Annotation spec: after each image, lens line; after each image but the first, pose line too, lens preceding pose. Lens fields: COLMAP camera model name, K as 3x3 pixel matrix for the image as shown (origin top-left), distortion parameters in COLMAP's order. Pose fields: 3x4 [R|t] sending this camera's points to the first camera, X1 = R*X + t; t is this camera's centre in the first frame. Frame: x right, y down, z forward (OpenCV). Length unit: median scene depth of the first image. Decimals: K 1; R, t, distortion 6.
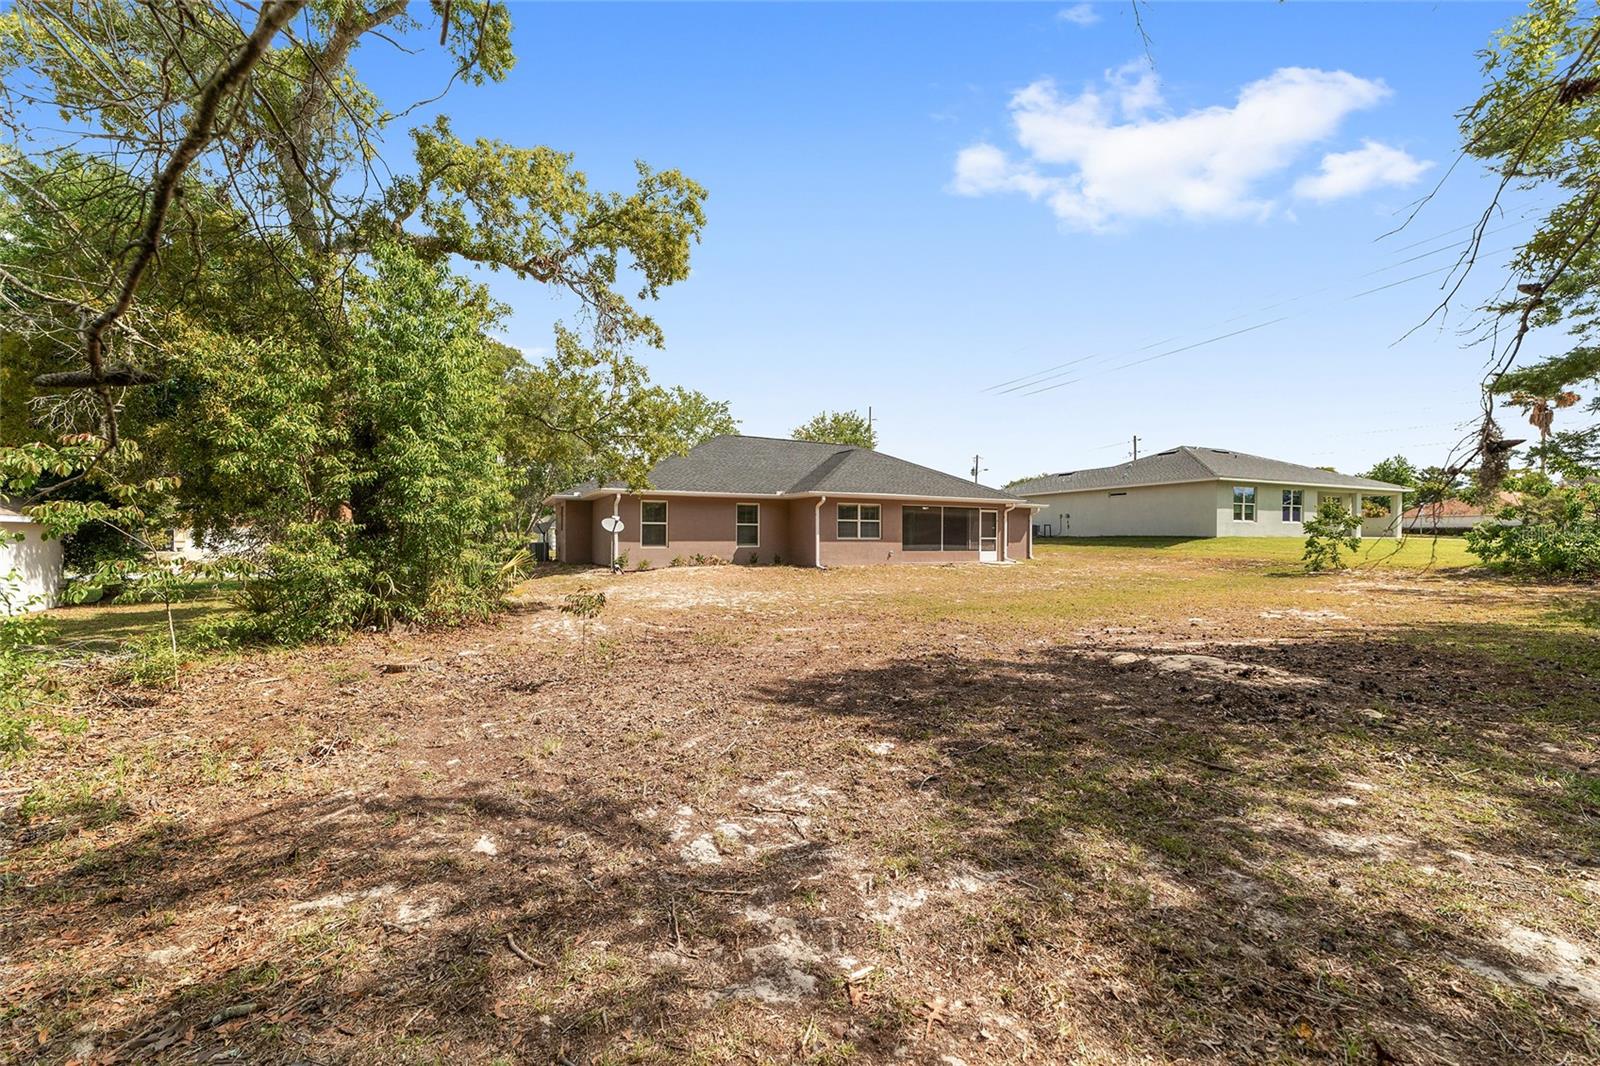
lens RADIAL K [[614.7, 0, 800.0], [0, 614.7, 533.0], [0, 0, 1]] dist [-0.001479, 0.000098]
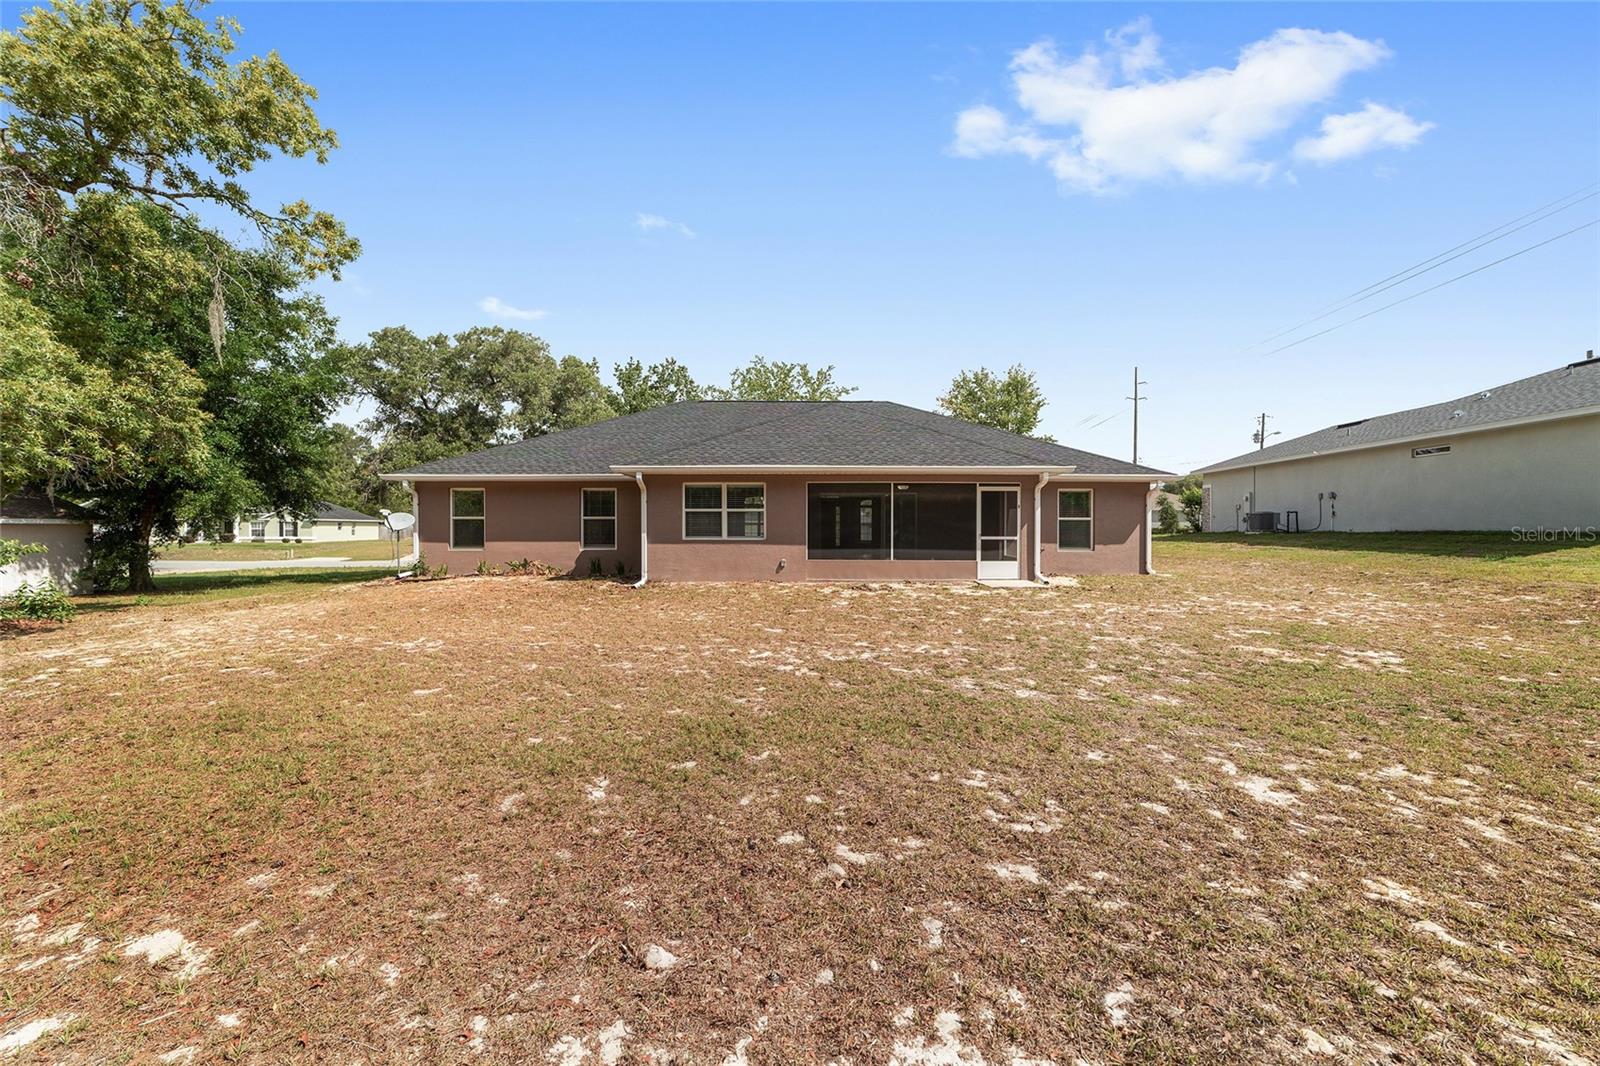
lens RADIAL K [[614.7, 0, 800.0], [0, 614.7, 533.0], [0, 0, 1]] dist [-0.001479, 0.000098]
pose [[0.890806, -0.000238, -0.454383, 0.439802], [0.005465, 0.999933, 0.010191, -0.002712], [0.454350, -0.011561, 0.890748, 0.468144]]
